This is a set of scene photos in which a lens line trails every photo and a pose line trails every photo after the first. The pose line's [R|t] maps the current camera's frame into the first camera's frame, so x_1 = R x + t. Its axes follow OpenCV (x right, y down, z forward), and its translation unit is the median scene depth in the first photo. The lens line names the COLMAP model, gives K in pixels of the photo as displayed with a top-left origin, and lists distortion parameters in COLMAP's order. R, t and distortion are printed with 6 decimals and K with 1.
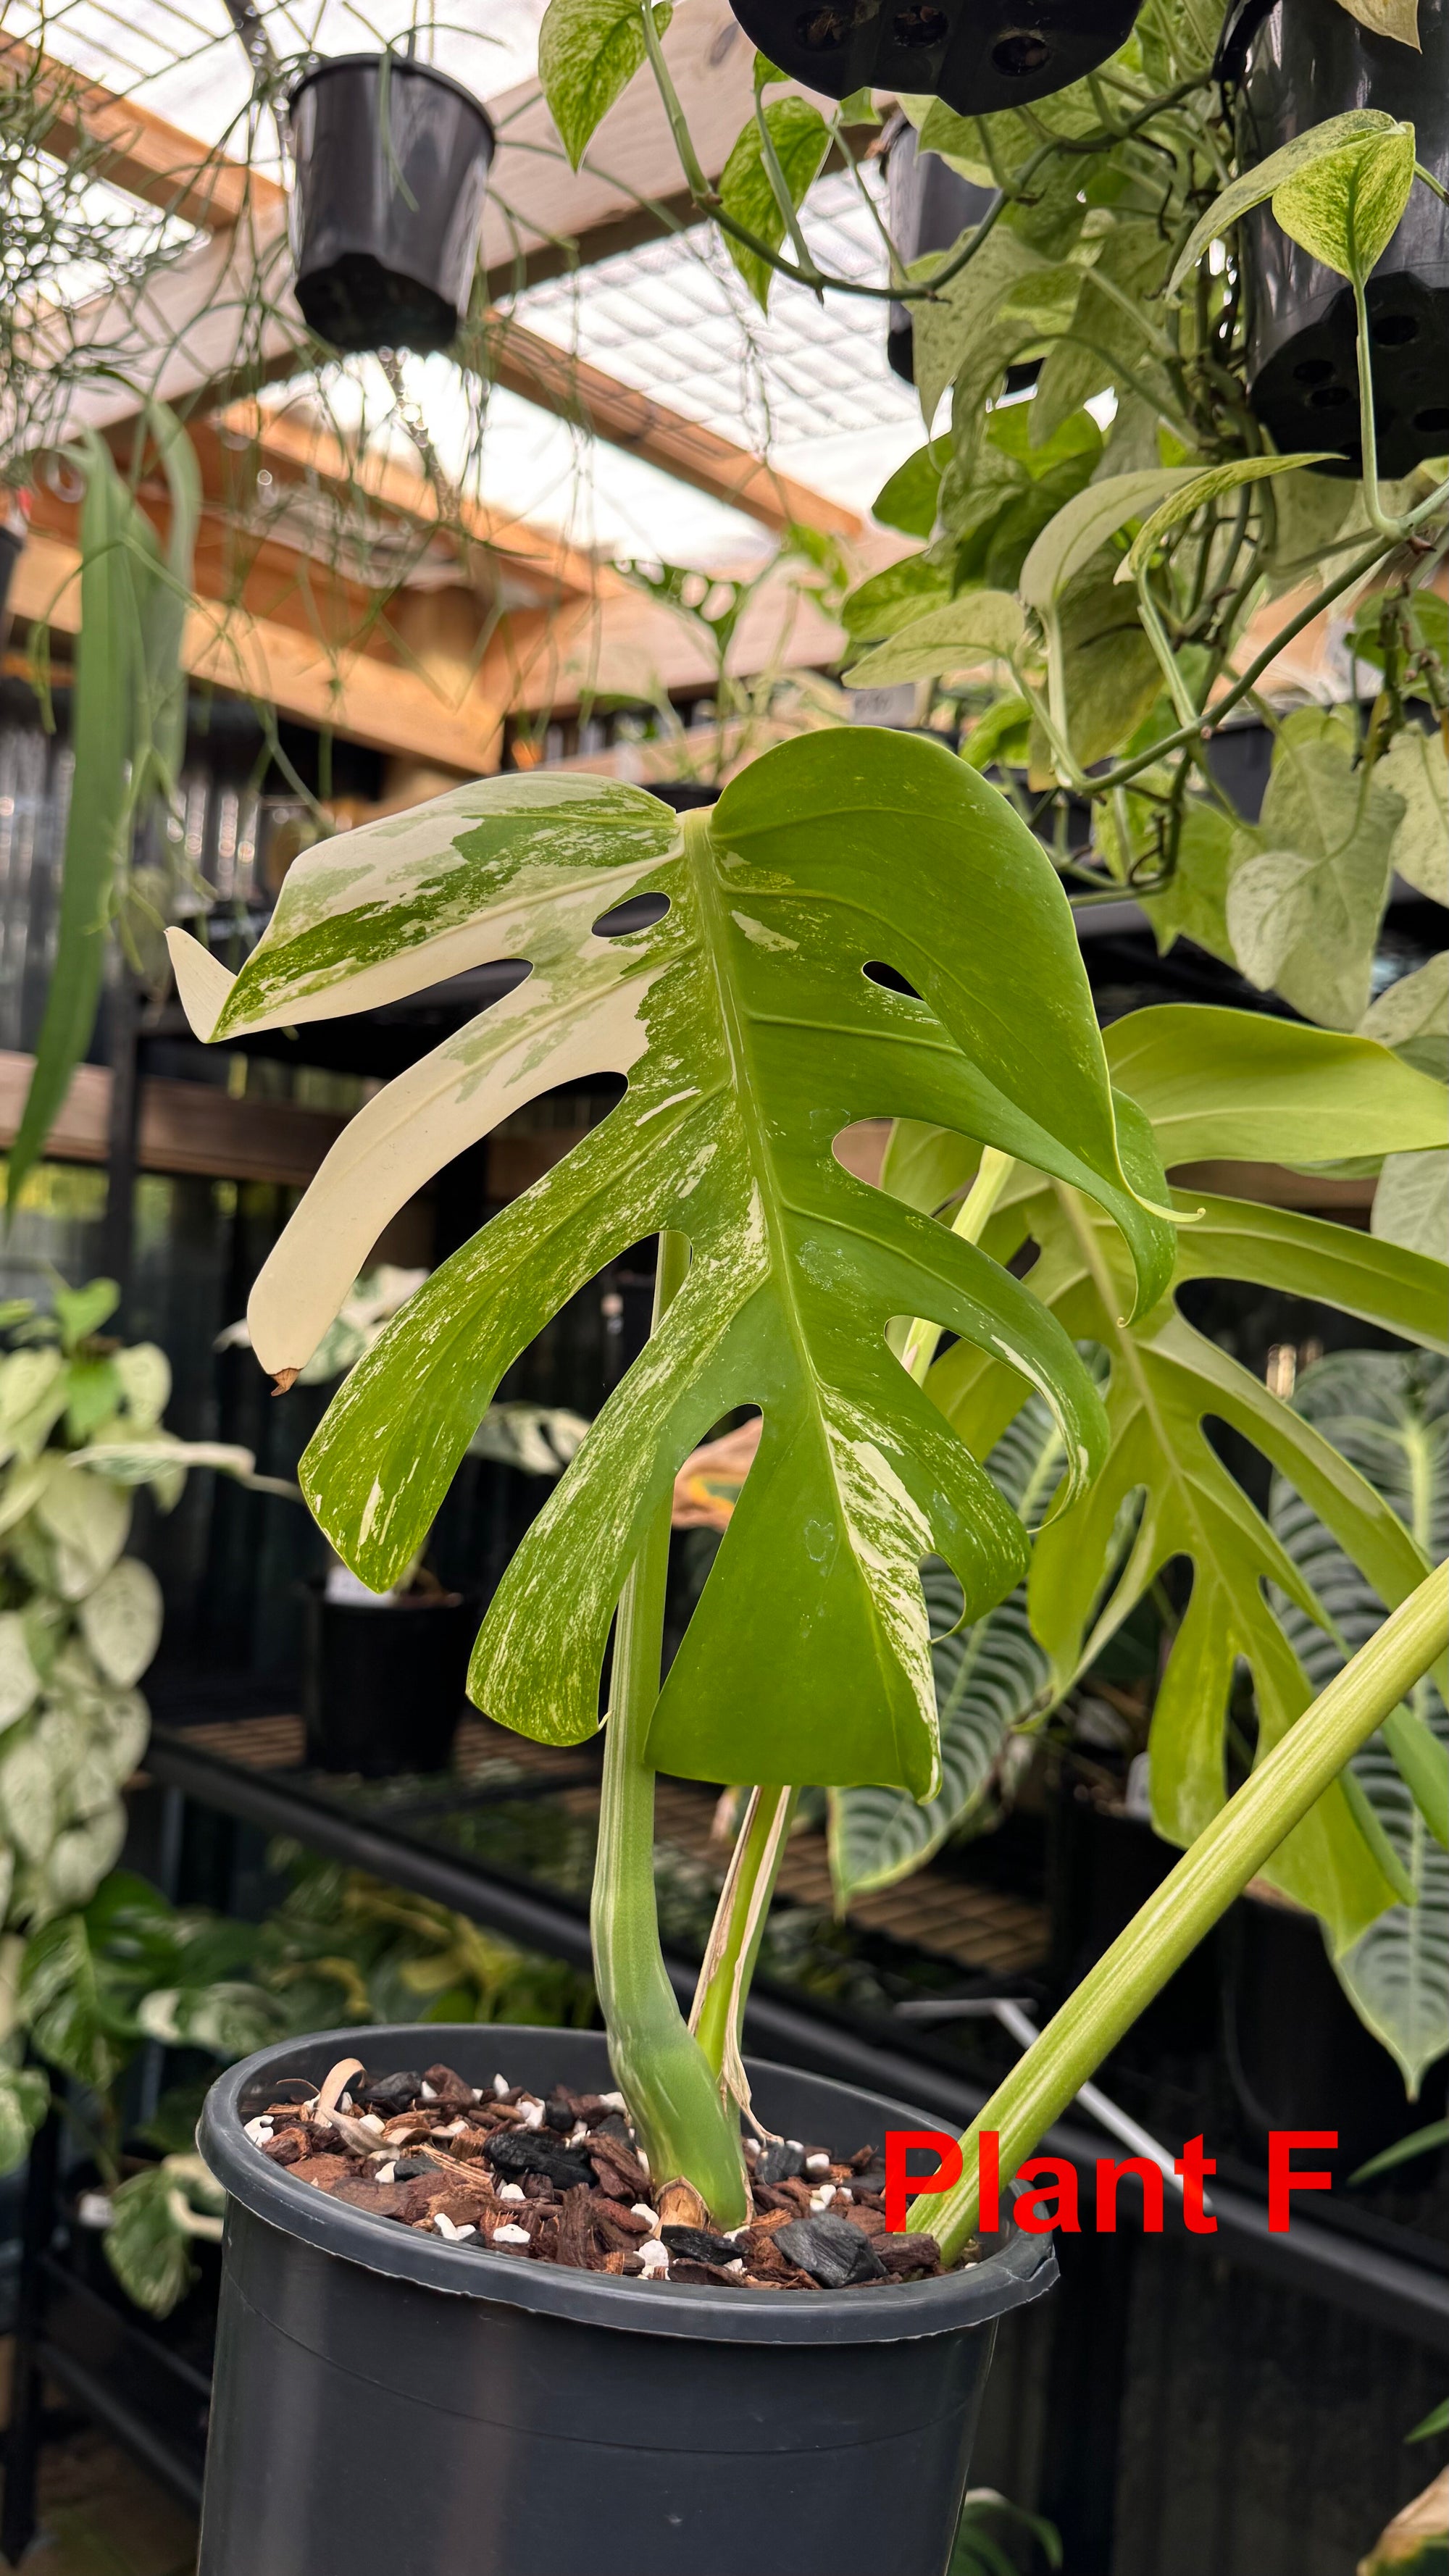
lens RADIAL K [[1775.9, 0, 709.8], [0, 1775.9, 1248.5], [0, 0, 1]] dist [-0.023710, 0.000468]
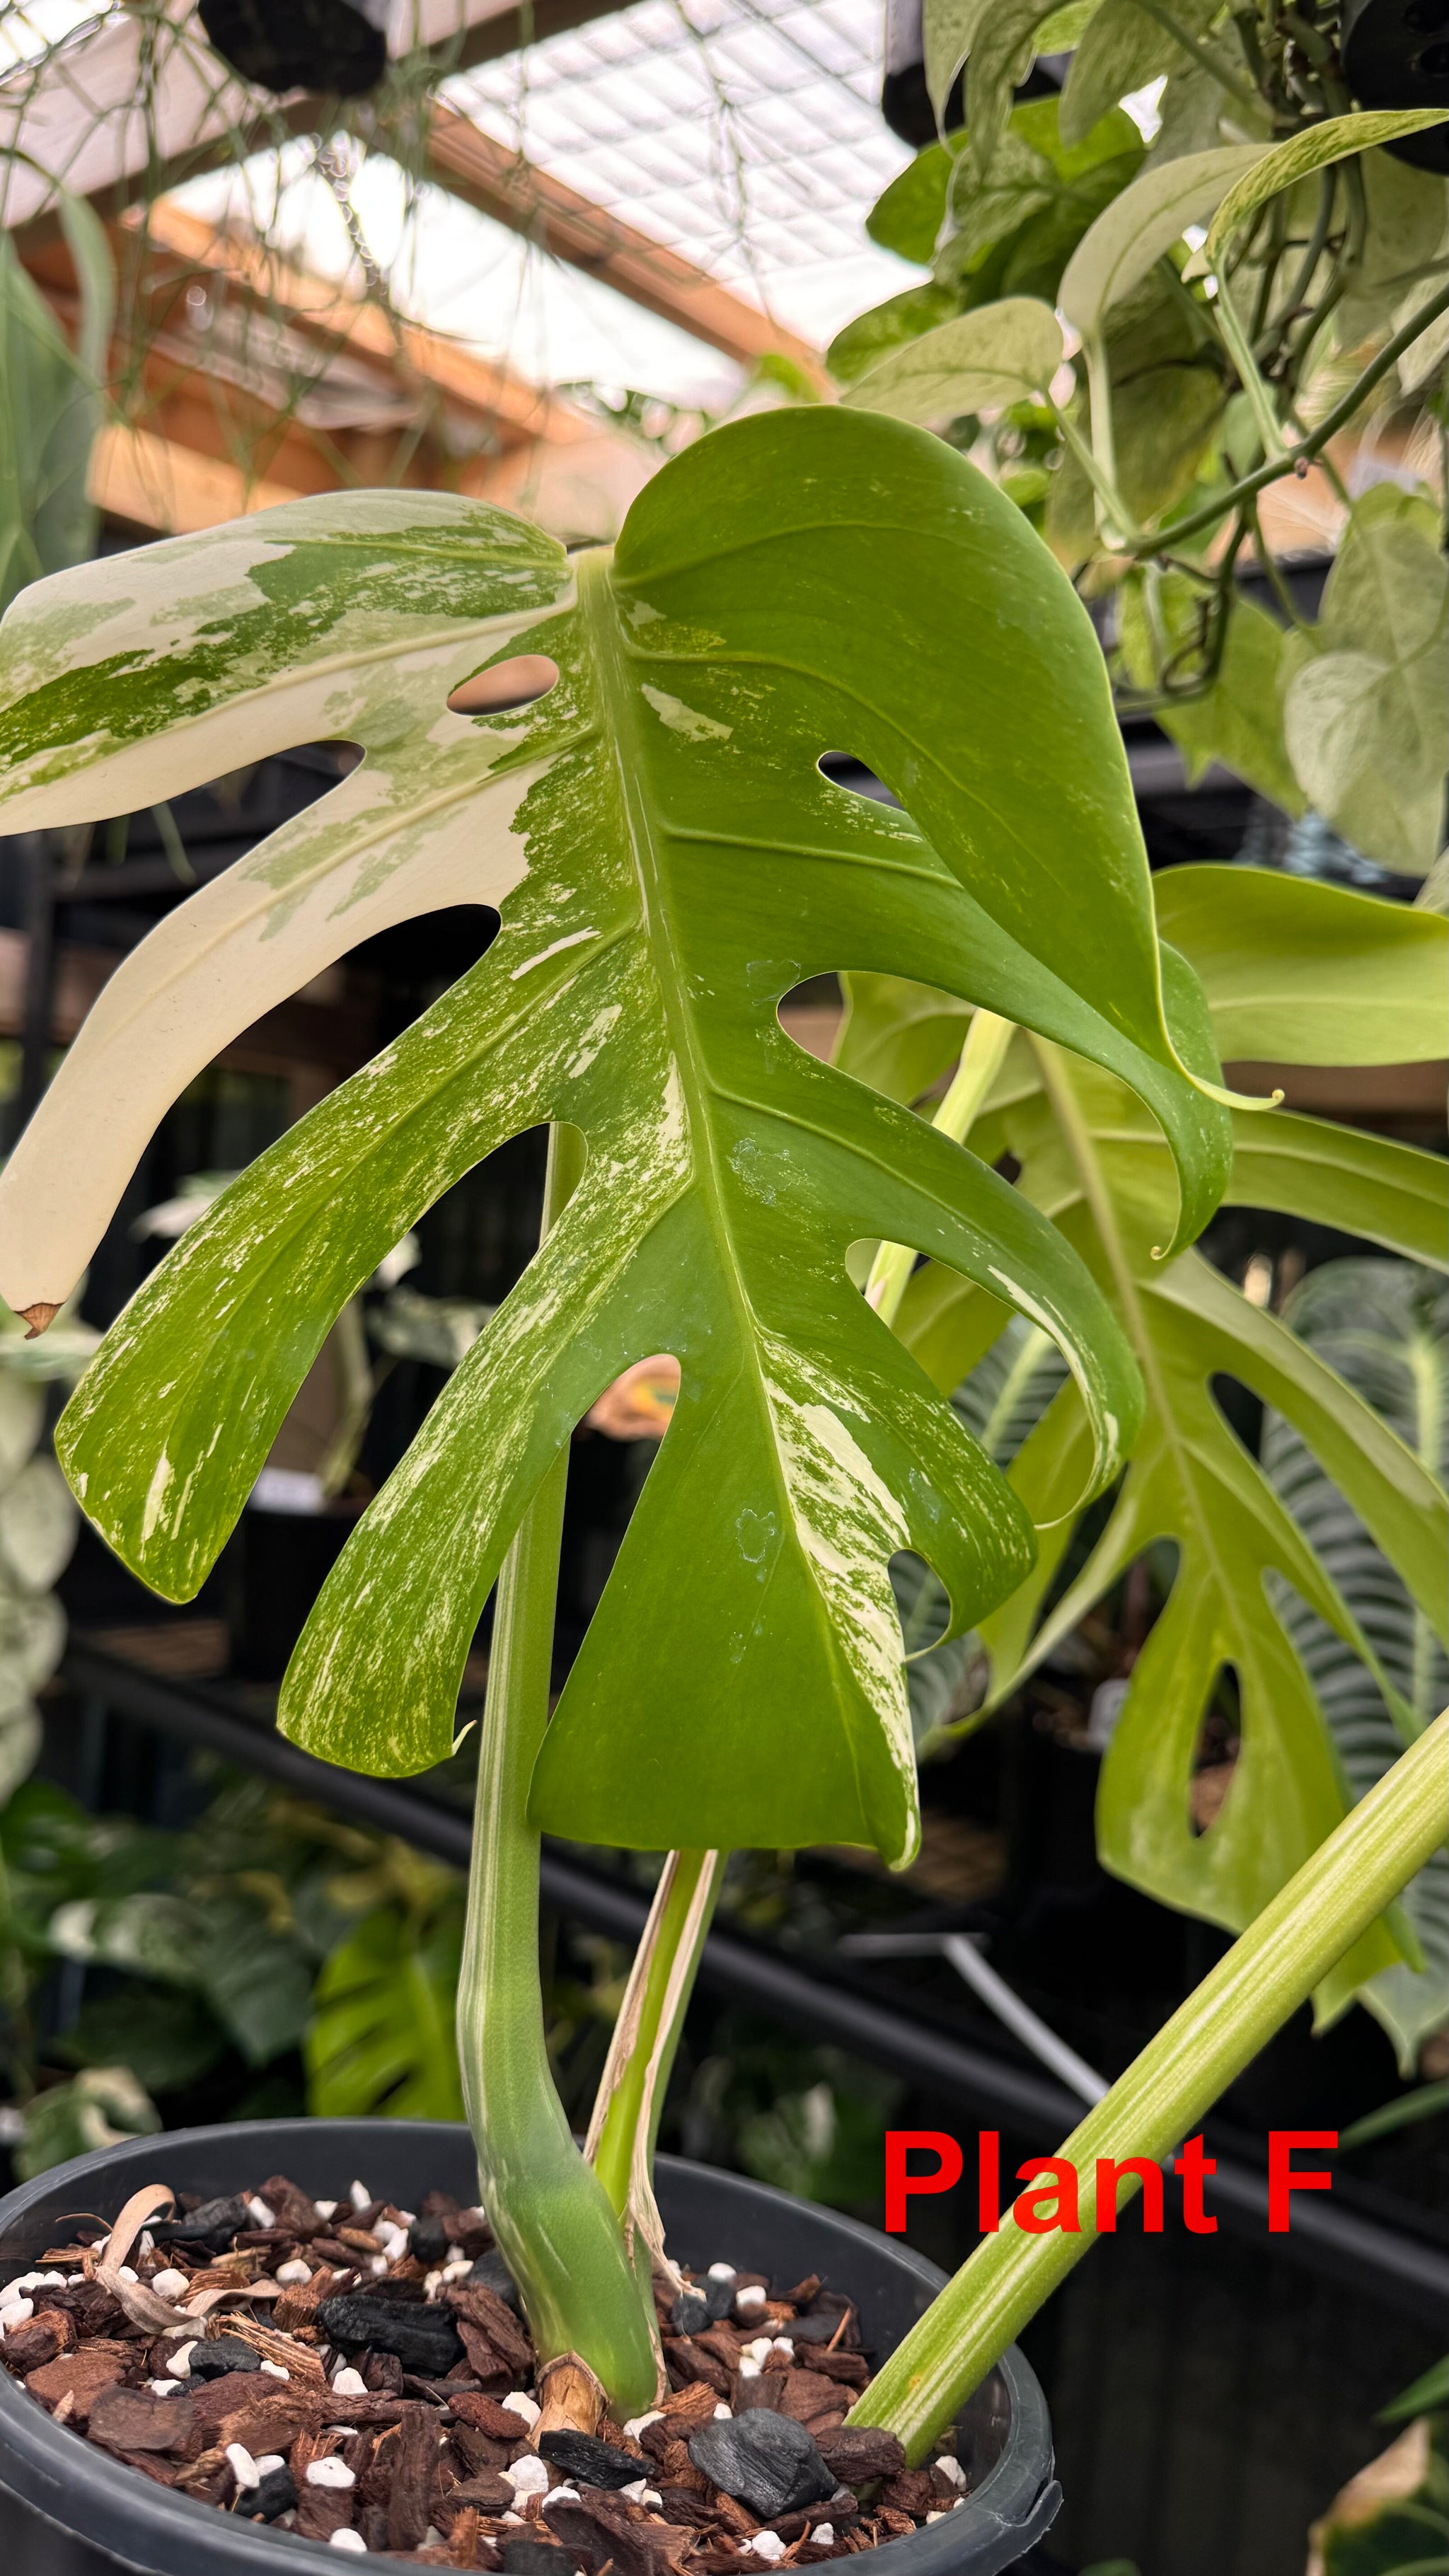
lens RADIAL K [[1856.8, 0, 727.2], [0, 1856.8, 1301.3], [0, 0, 1]] dist [-0.011194, 0.000069]
pose [[0.999835, 0.005570, 0.017276, 0.035873], [-0.006465, 0.998617, 0.052166, 0.024194], [-0.016961, -0.052269, 0.998489, 0.219528]]
